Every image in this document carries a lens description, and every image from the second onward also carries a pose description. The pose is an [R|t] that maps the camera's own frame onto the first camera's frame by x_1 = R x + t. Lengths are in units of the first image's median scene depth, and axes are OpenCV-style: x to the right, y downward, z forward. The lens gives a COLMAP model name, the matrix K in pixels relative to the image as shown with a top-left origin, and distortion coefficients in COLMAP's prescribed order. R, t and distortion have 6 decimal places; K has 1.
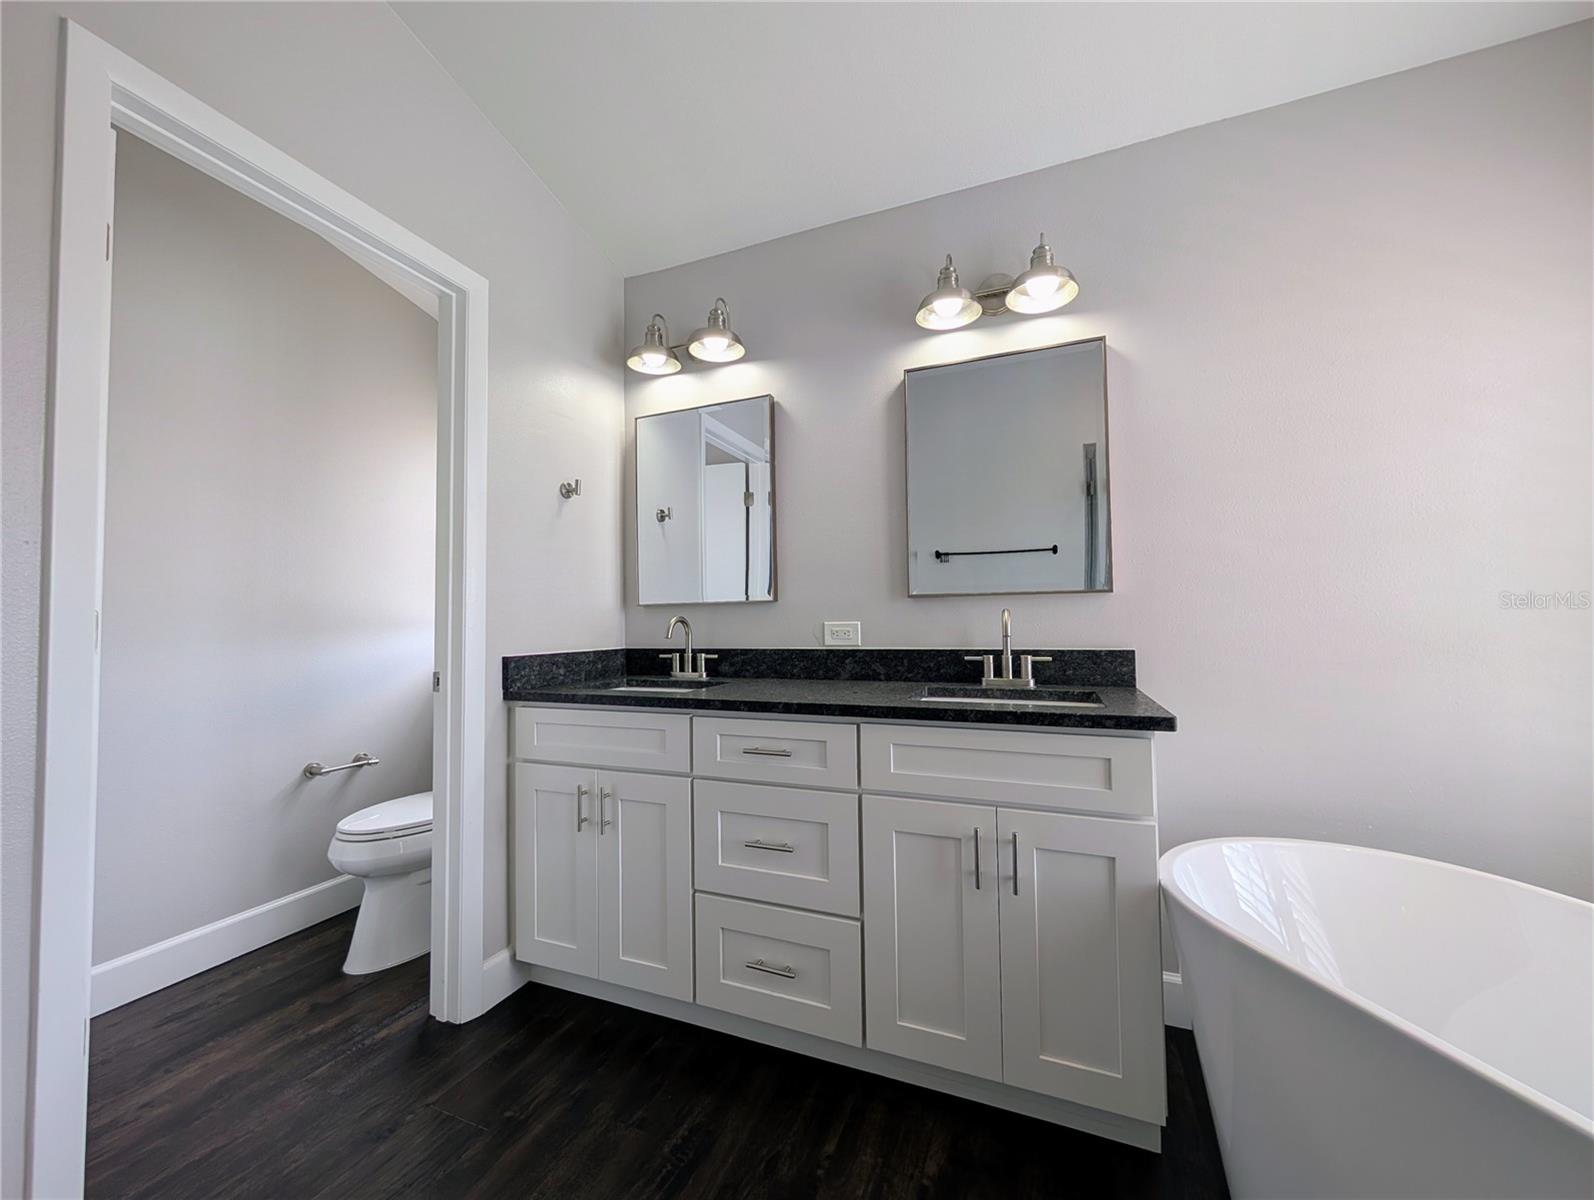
lens RADIAL K [[605.6, 0, 802.8], [0, 605.6, 611.1], [0, 0, 1]] dist [0.002268, -0.001391]
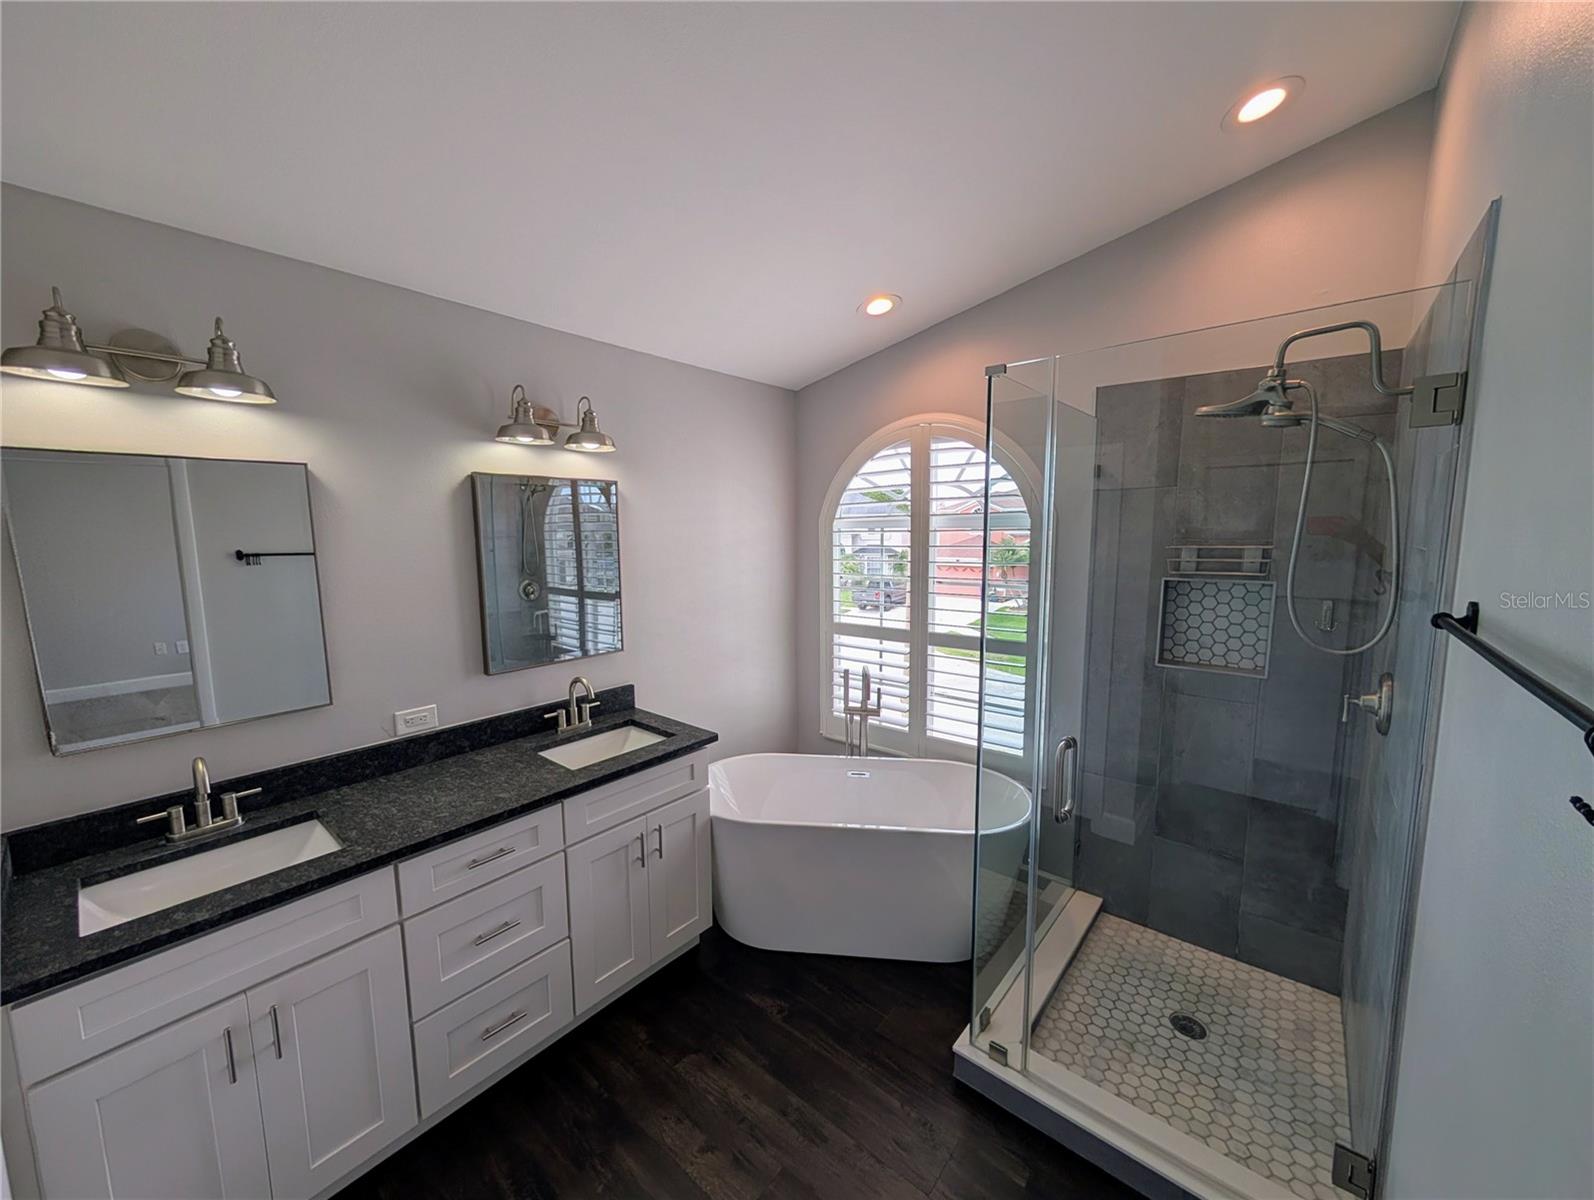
lens RADIAL K [[605.6, 0, 782.0], [0, 605.6, 611.5], [0, 0, 1]] dist [0.002268, -0.001391]
pose [[0.314757, -0.116807, 0.941958, -0.856120], [-0.017840, 0.991496, 0.128911, -0.360656], [-0.949005, -0.057380, 0.309996, 0.143015]]
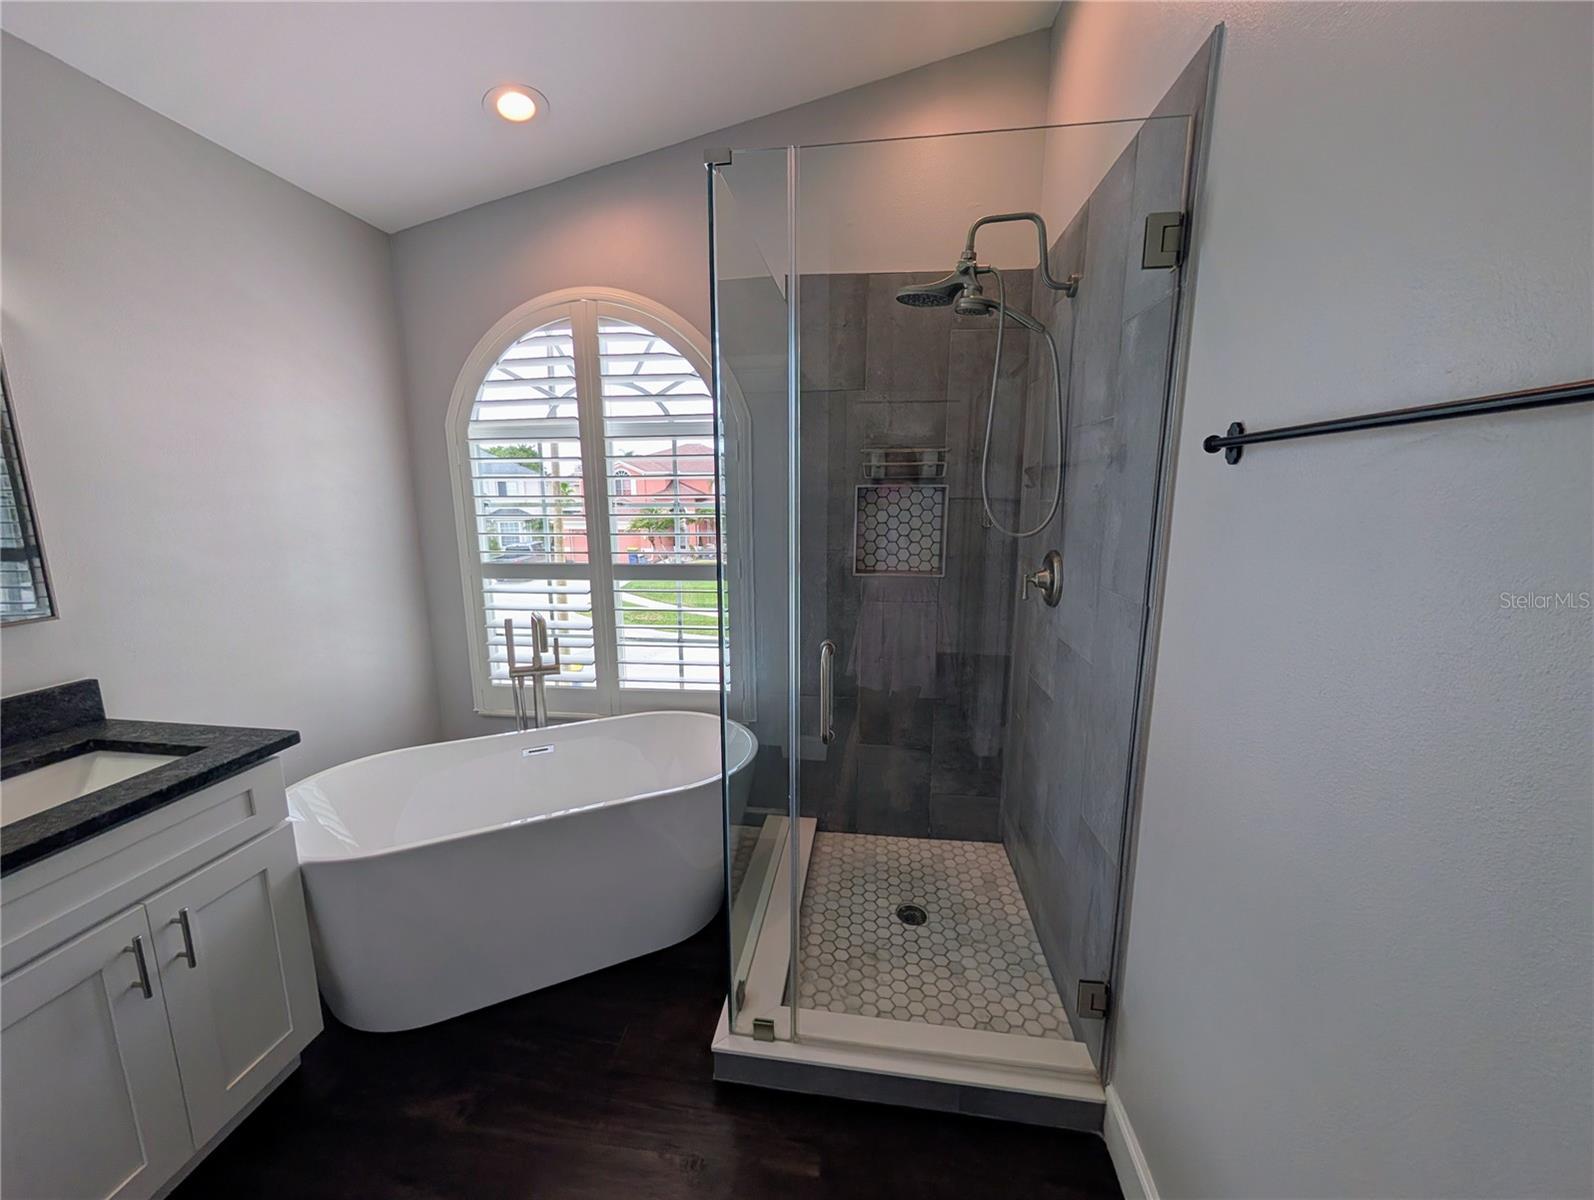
lens RADIAL K [[605.6, 0, 792.7], [0, 605.6, 609.9], [0, 0, 1]] dist [0.002268, -0.001391]
pose [[-0.264621, -0.167046, 0.949775, -0.568730], [-0.024705, 0.985734, 0.166487, -0.217347], [-0.964036, 0.020592, -0.264972, 0.258467]]
